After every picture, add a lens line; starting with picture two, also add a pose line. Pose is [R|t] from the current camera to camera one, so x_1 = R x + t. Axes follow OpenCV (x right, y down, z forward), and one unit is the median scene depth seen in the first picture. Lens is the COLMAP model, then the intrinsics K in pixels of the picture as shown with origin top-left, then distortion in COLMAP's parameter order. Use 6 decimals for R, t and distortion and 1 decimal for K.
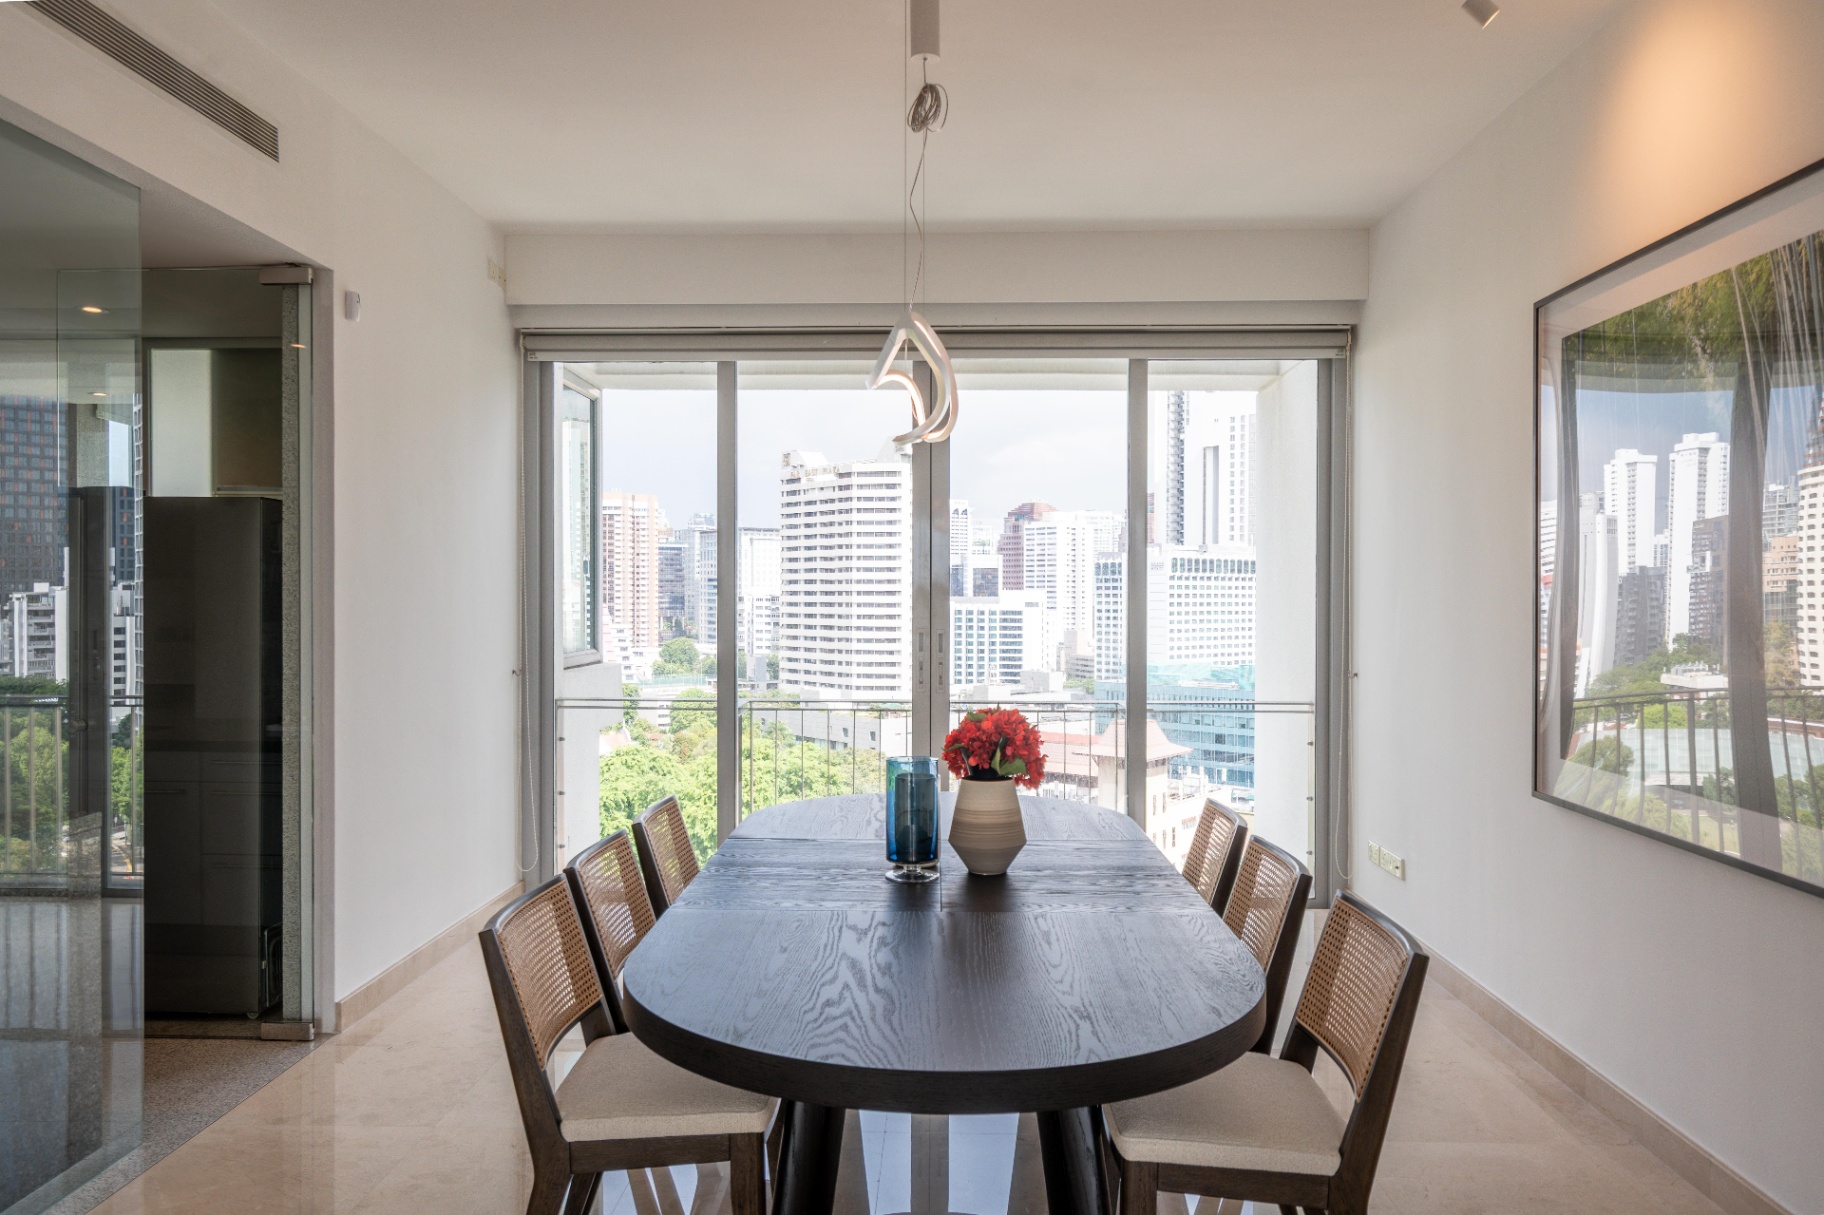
lens RADIAL K [[1255.2, 0, 829.7], [0, 1255.2, 615.1], [0, 0, 1]] dist [-0.001709, 0.007304]
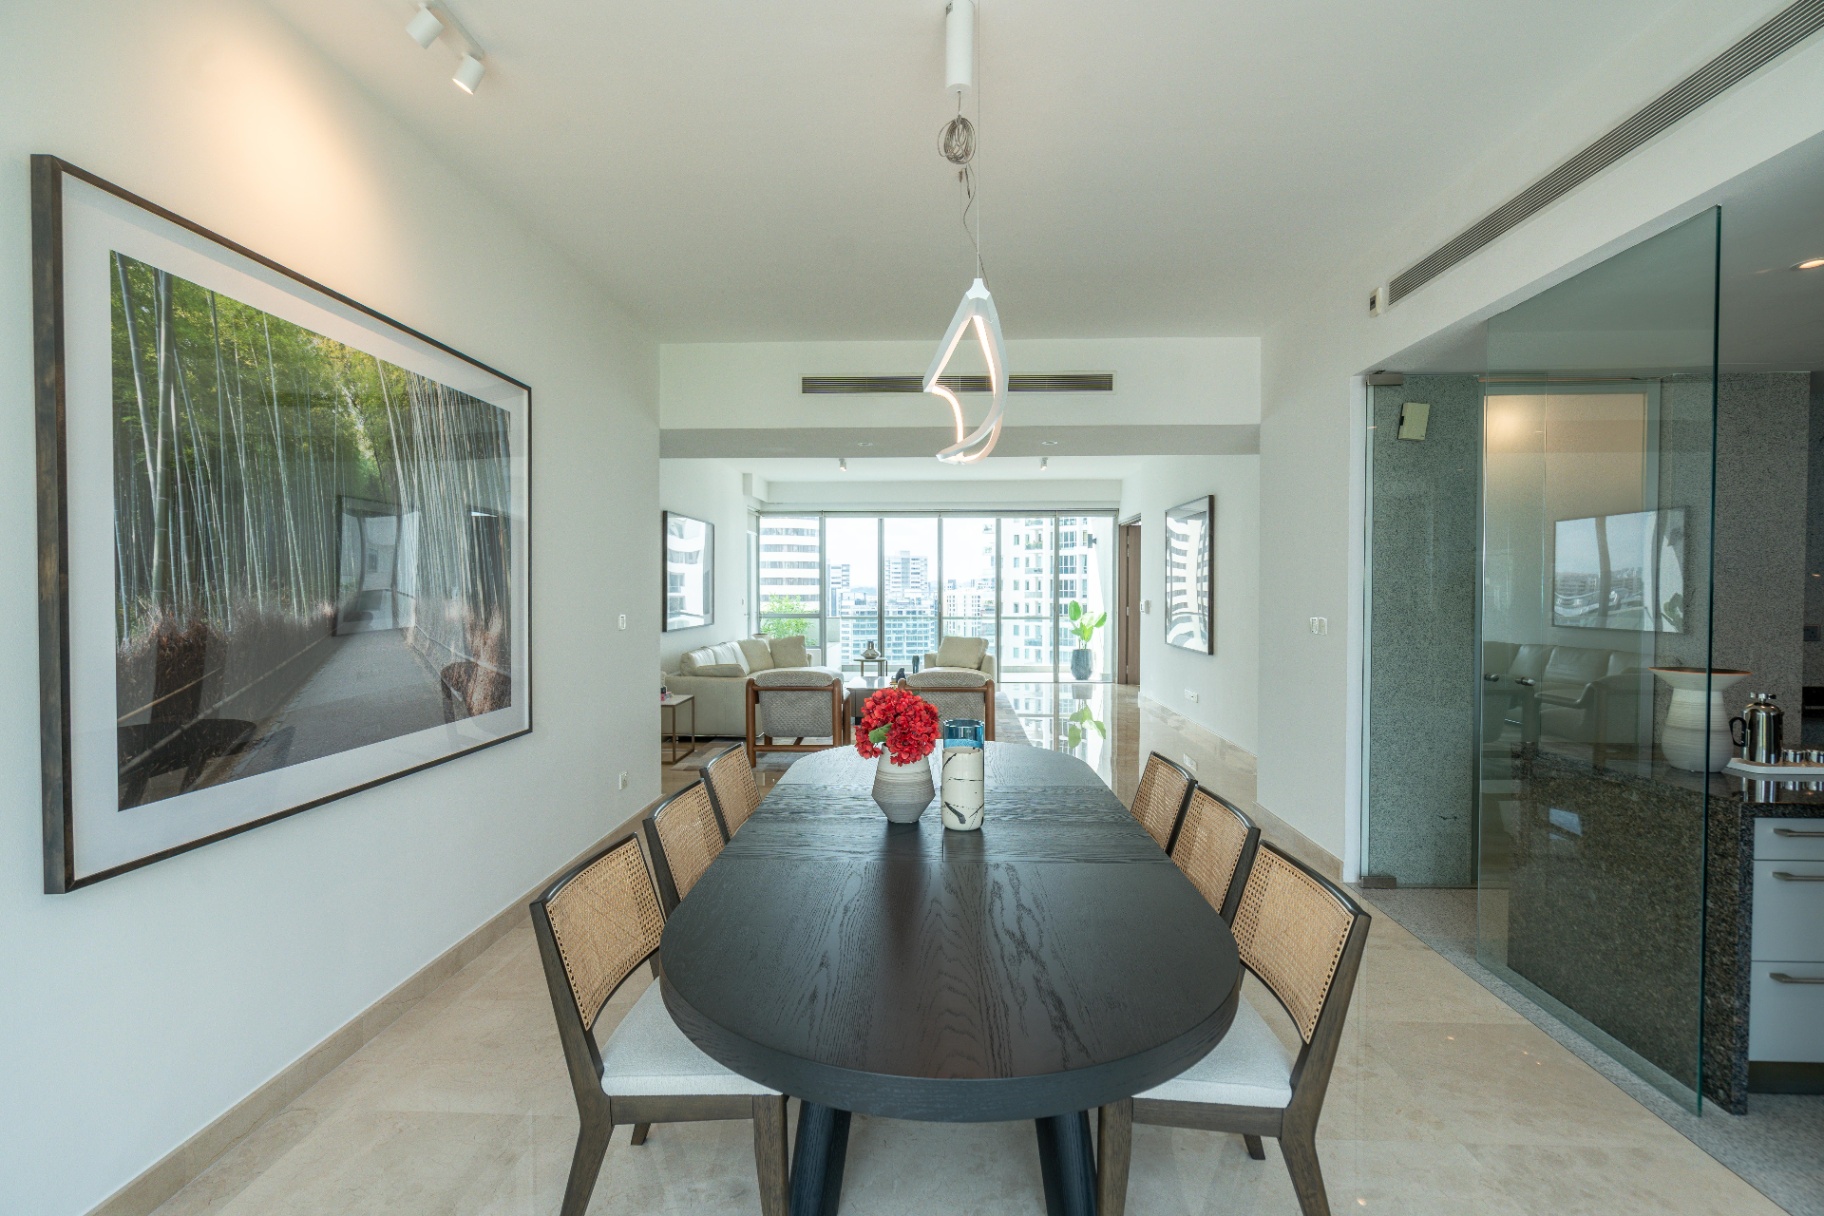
lens RADIAL K [[845.6, 0, 910.7], [0, 845.6, 602.5], [0, 0, 1]] dist [0.000976, 0.000123]
pose [[-0.998557, -0.003901, -0.053557, 0.077554], [-0.005668, 0.999443, 0.032887, -0.017542], [0.053399, 0.033143, -0.998023, 0.862993]]
